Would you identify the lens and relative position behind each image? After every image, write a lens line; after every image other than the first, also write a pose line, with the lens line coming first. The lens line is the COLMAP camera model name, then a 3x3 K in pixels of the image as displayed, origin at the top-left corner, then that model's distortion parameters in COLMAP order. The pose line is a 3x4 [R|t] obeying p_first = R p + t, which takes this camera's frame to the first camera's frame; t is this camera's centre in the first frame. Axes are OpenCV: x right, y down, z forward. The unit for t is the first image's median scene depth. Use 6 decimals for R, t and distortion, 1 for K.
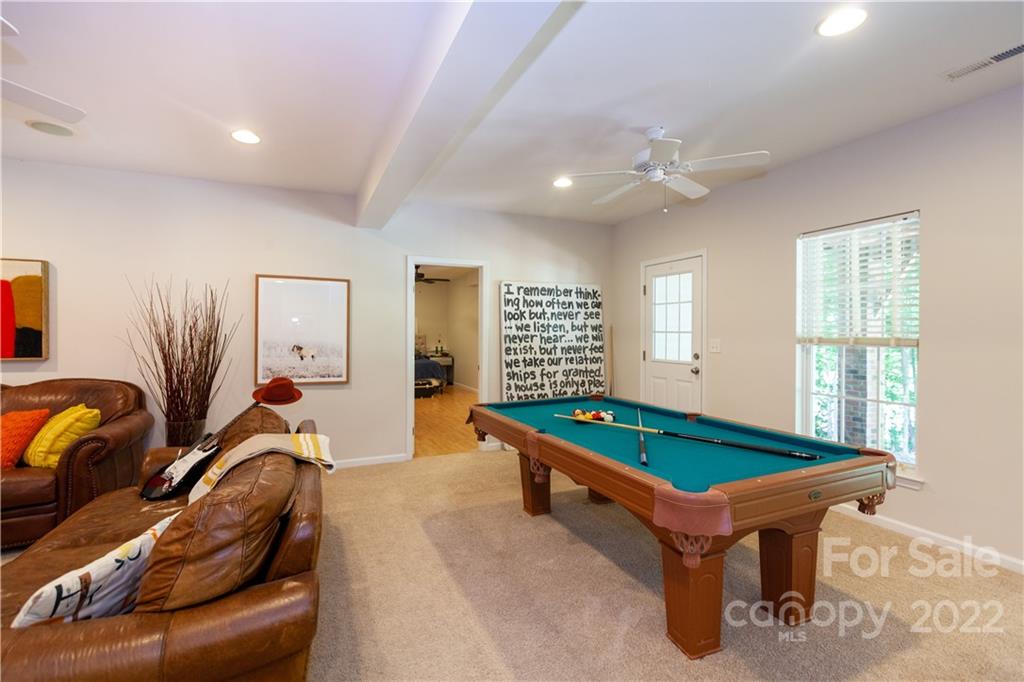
lens RADIAL K [[465.2, 0, 506.6], [0, 465.2, 331.7], [0, 0, 1]] dist [0.000062, -0.000143]
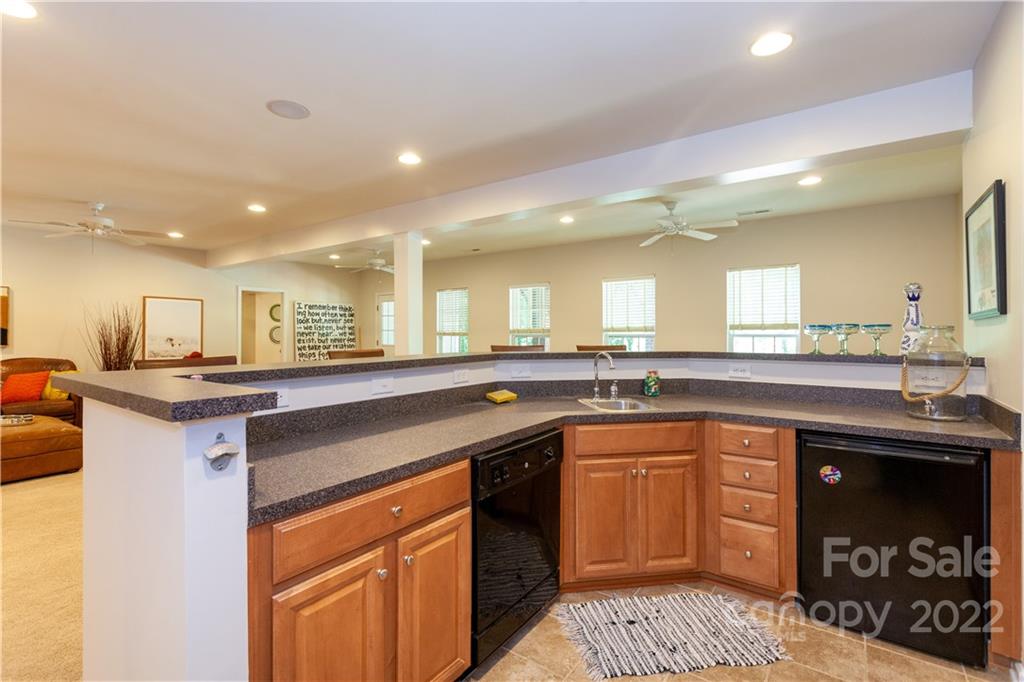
lens RADIAL K [[465.2, 0, 506.6], [0, 465.2, 331.7], [0, 0, 1]] dist [0.000062, -0.000143]
pose [[0.868792, -0.000675, 0.495177, -0.180787], [-0.000140, 0.999999, 0.001608, 0.002986], [-0.495178, -0.001467, 0.868791, -0.887458]]
